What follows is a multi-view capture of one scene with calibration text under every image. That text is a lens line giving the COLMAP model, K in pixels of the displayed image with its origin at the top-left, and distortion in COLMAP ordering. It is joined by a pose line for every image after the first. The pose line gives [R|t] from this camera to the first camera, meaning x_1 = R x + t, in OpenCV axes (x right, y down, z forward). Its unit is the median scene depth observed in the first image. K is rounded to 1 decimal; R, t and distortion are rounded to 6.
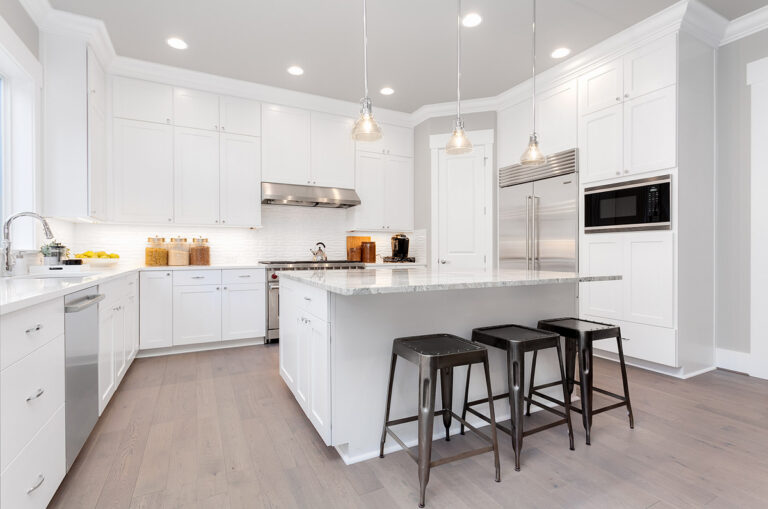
lens RADIAL K [[368.0, 0, 378.4], [0, 368.0, 251.1], [0, 0, 1]] dist [0.005814, 0.002081]
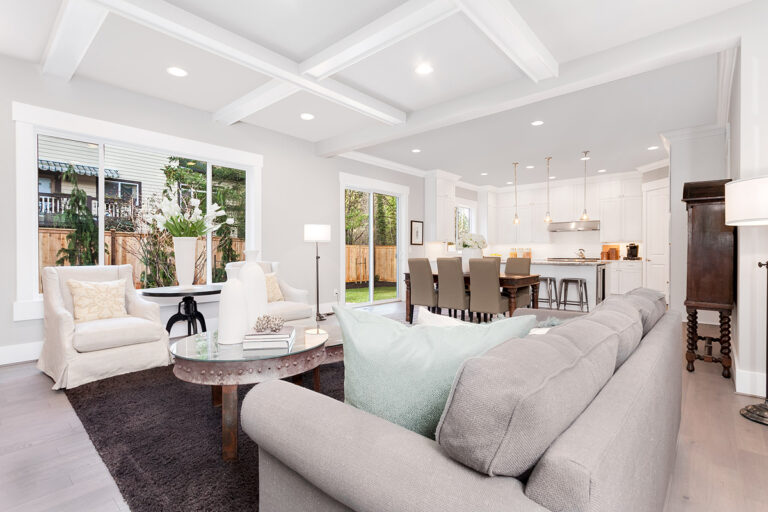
lens RADIAL K [[368.0, 0, 383.1], [0, 368.0, 258.4], [0, 0, 1]] dist [0.005814, 0.002081]
pose [[0.367861, 0.021267, -0.929638, 1.272898], [0.001725, 0.999721, 0.023553, -0.020844], [0.929879, -0.010267, 0.367722, -0.694502]]
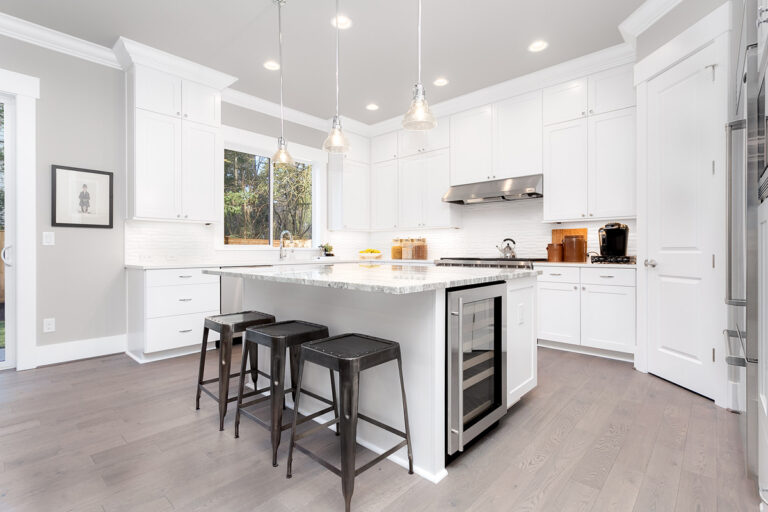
lens RADIAL K [[368.0, 0, 377.5], [0, 368.0, 253.8], [0, 0, 1]] dist [0.005814, 0.002081]
pose [[0.361411, 0.009137, -0.932362, 0.582434], [0.005383, 0.999915, 0.011886, 0.002023], [0.932391, -0.009315, 0.361331, 0.363403]]
